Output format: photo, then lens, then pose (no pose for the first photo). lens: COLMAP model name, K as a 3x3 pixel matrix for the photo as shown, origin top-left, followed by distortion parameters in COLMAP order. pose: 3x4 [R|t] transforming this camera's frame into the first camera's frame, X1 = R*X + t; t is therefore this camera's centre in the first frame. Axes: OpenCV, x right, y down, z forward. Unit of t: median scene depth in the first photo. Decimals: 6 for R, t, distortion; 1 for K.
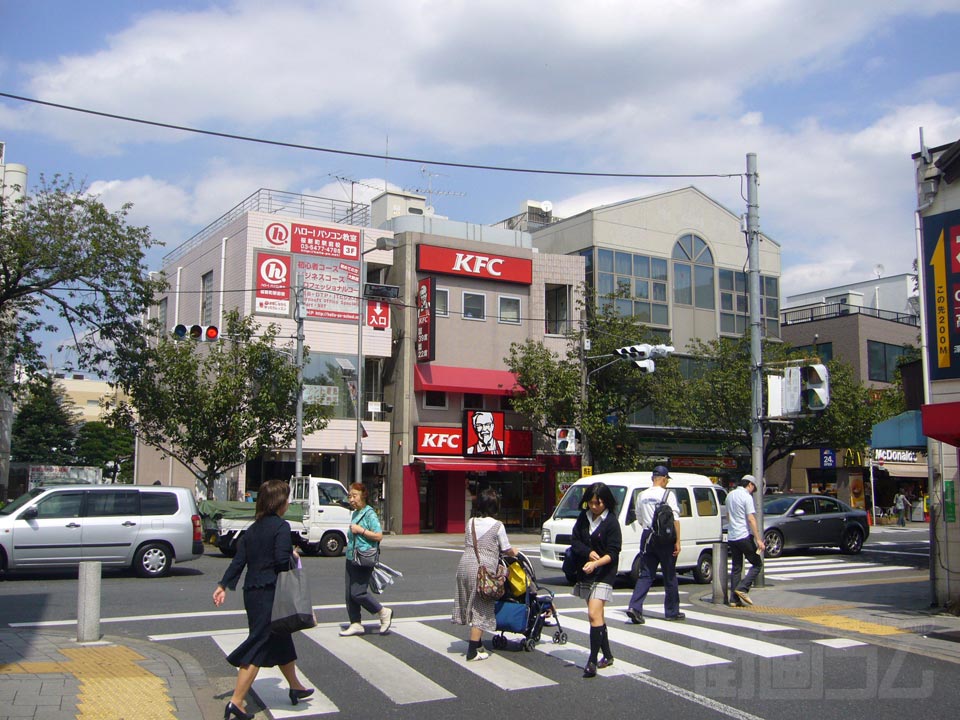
lens RADIAL K [[1052.9, 0, 480.0], [0, 1052.9, 360.0], [0, 0, 1]] dist [-0.008245, 0.002223]
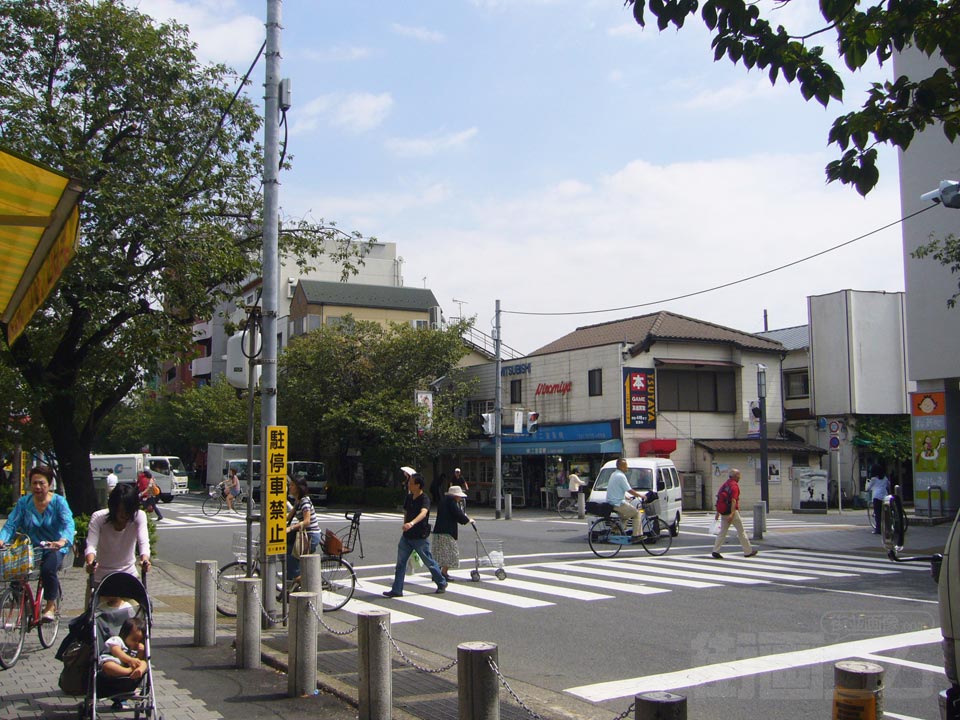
lens RADIAL K [[1035.5, 0, 480.0], [0, 1035.5, 360.0], [0, 0, 1]] dist [-0.056704, 0.019193]
pose [[0.040268, 0.088226, 0.995286, -1.764556], [-0.112473, 0.990164, -0.083221, 0.084741], [-0.992839, -0.108592, 0.049795, 0.986932]]
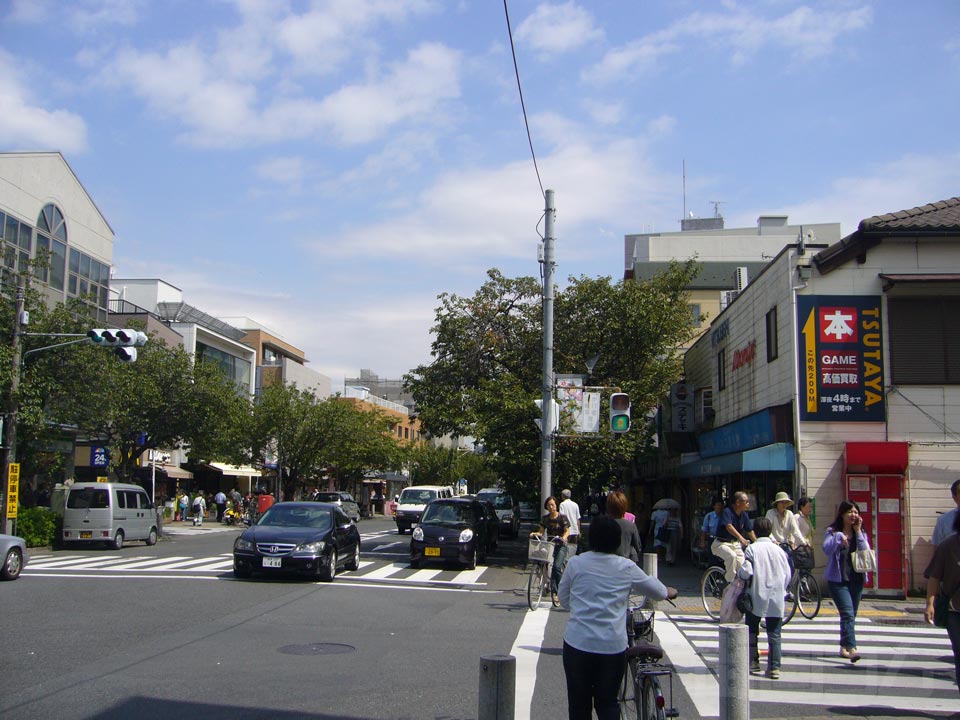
lens RADIAL K [[1035.5, 0, 480.0], [0, 1035.5, 360.0], [0, 0, 1]] dist [-0.056704, 0.019193]
pose [[0.590119, 0.106095, 0.800315, -0.657945], [-0.109007, 0.992720, -0.051224, 0.041787], [-0.799923, -0.057012, 0.597388, 0.440191]]
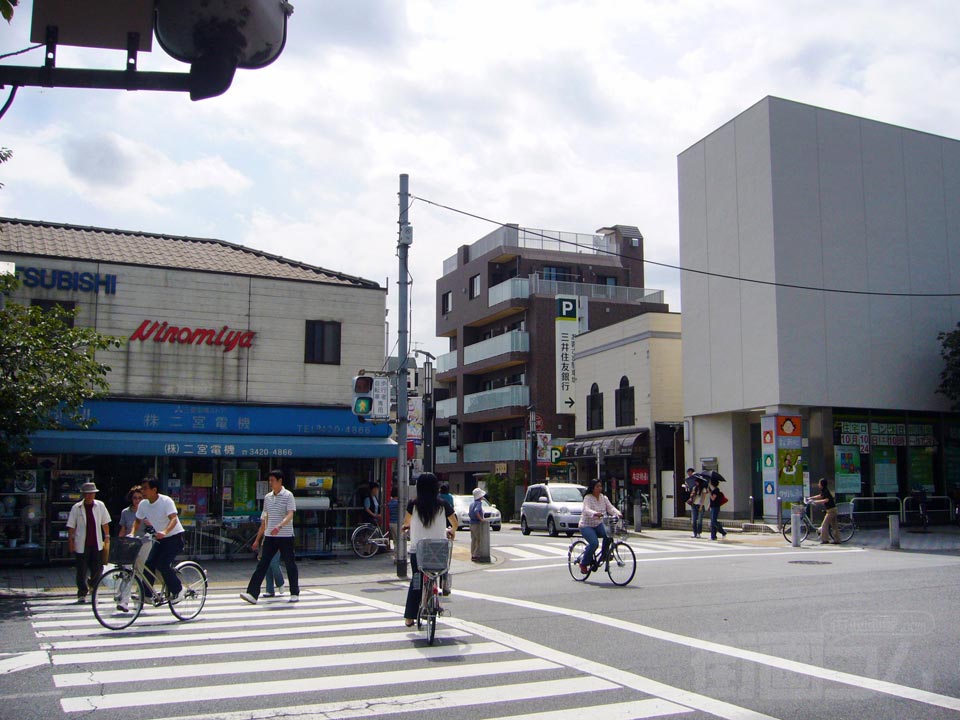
lens RADIAL K [[1035.5, 0, 480.0], [0, 1035.5, 360.0], [0, 0, 1]] dist [-0.056704, 0.019193]
pose [[-0.998033, -0.001300, 0.062678, 0.118529], [-0.016058, 0.971736, -0.235523, 0.254414], [-0.060601, -0.236067, -0.969845, 2.114549]]
